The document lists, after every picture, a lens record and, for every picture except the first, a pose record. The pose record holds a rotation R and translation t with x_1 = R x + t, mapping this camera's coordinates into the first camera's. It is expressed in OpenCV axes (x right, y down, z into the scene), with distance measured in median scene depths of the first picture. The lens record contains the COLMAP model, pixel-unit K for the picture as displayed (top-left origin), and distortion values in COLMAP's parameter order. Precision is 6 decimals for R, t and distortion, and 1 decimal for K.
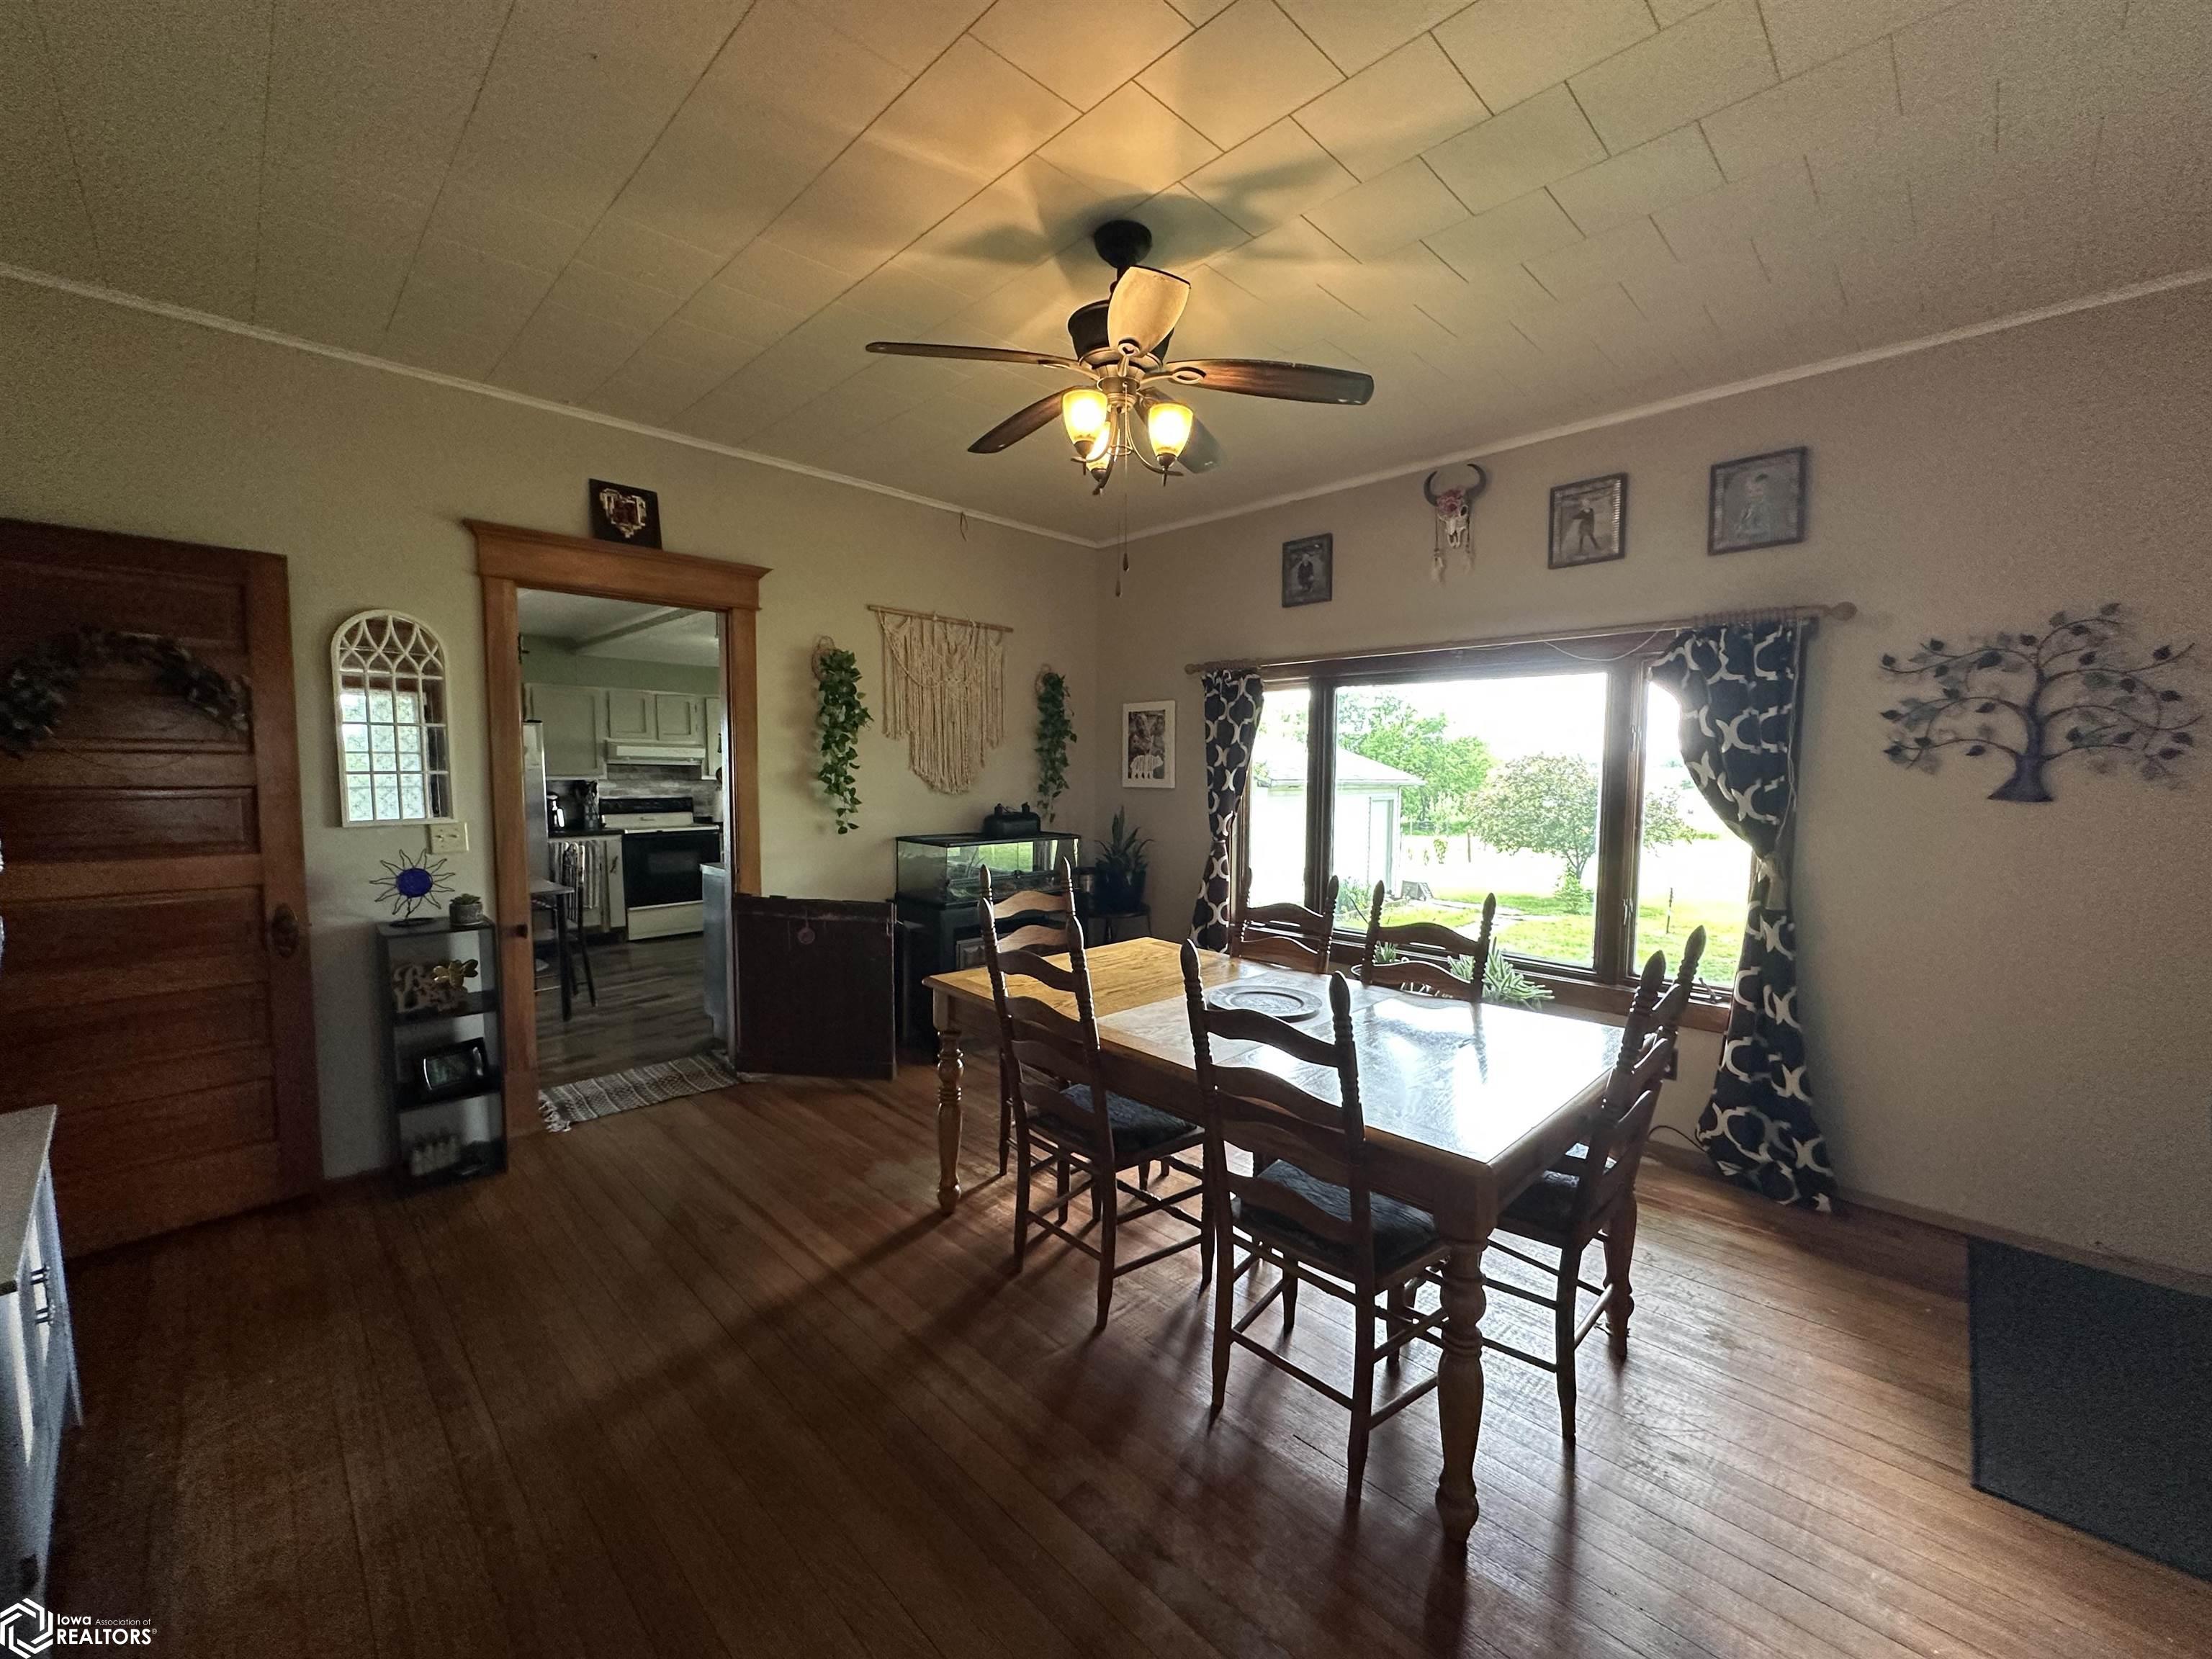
lens RADIAL K [[880.9, 0, 1104.9], [0, 880.9, 831.1], [0, 0, 1]] dist [-0.001703, 0.000063]
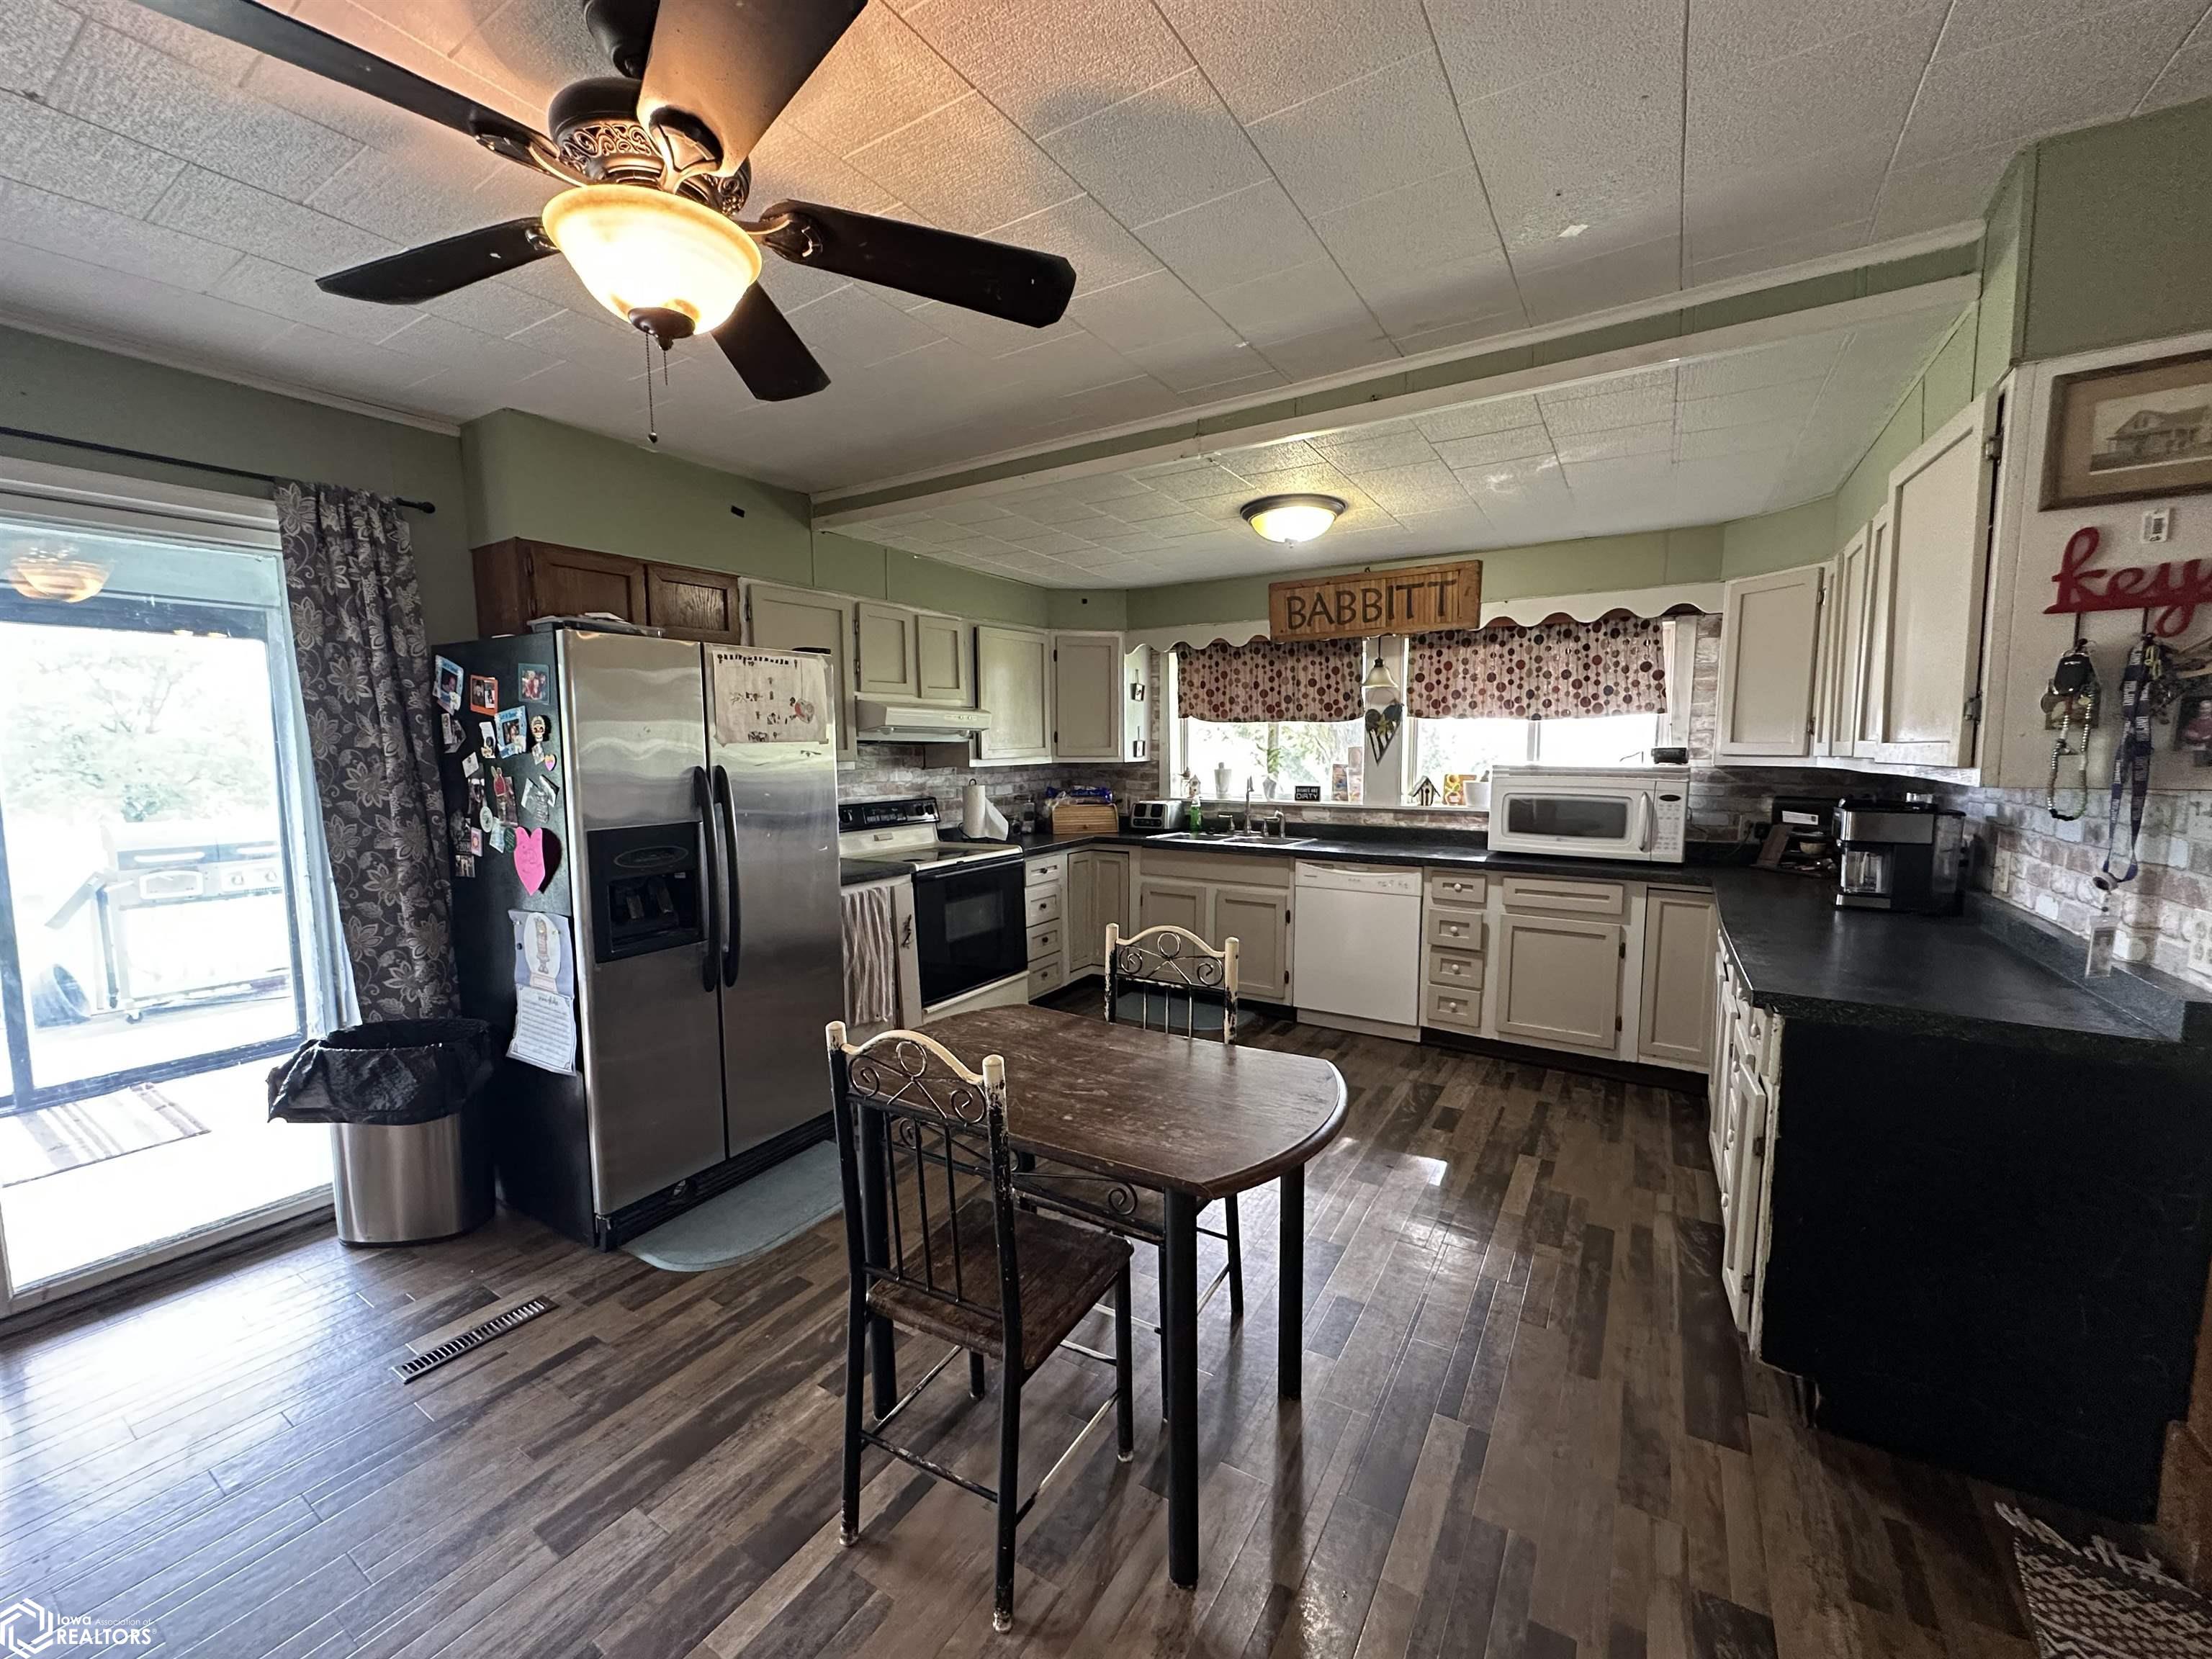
lens RADIAL K [[880.9, 0, 1108.9], [0, 880.9, 823.8], [0, 0, 1]] dist [-0.001703, 0.000063]
pose [[0.977670, -0.039432, 0.206412, -0.759399], [0.033104, 0.998873, 0.034026, -0.057164], [-0.207521, -0.026434, 0.977873, 0.632657]]
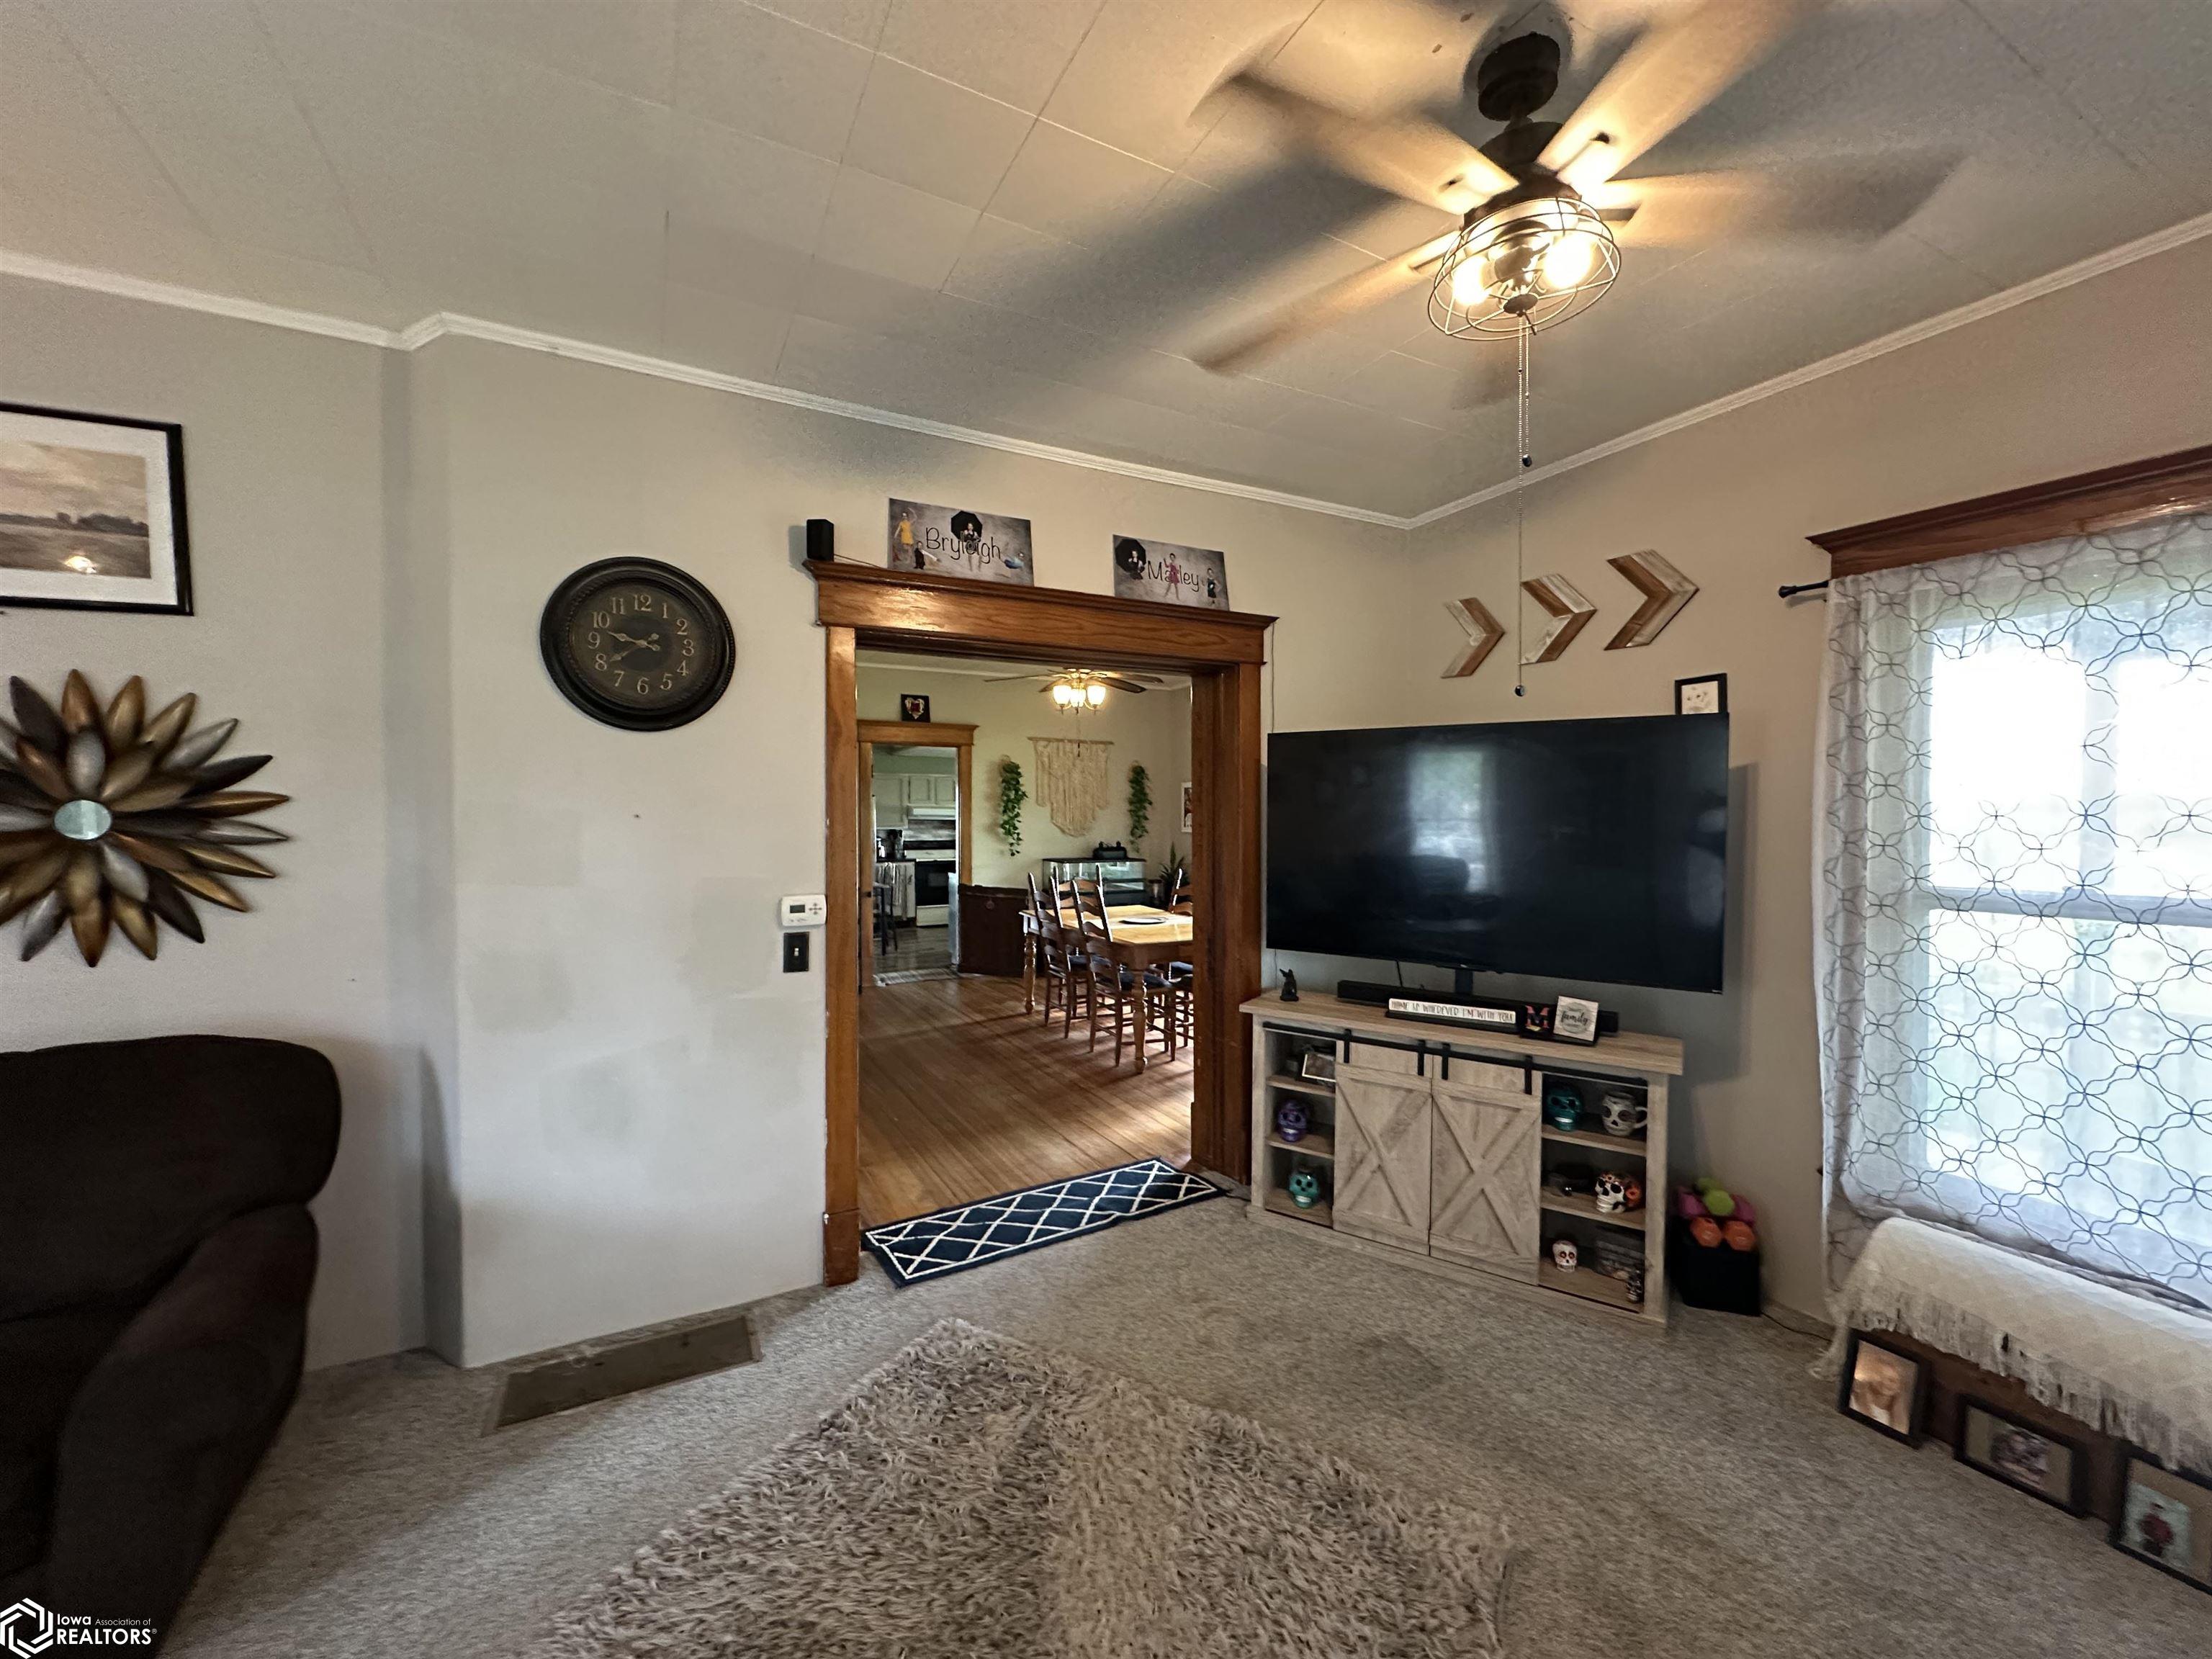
lens RADIAL K [[880.9, 0, 1102.7], [0, 880.9, 834.9], [0, 0, 1]] dist [-0.001703, 0.000063]
pose [[0.954526, -0.000323, -0.298127, 0.397373], [-0.015570, 0.998581, -0.050933, 0.044603], [0.297720, 0.053258, 0.953166, -0.670442]]
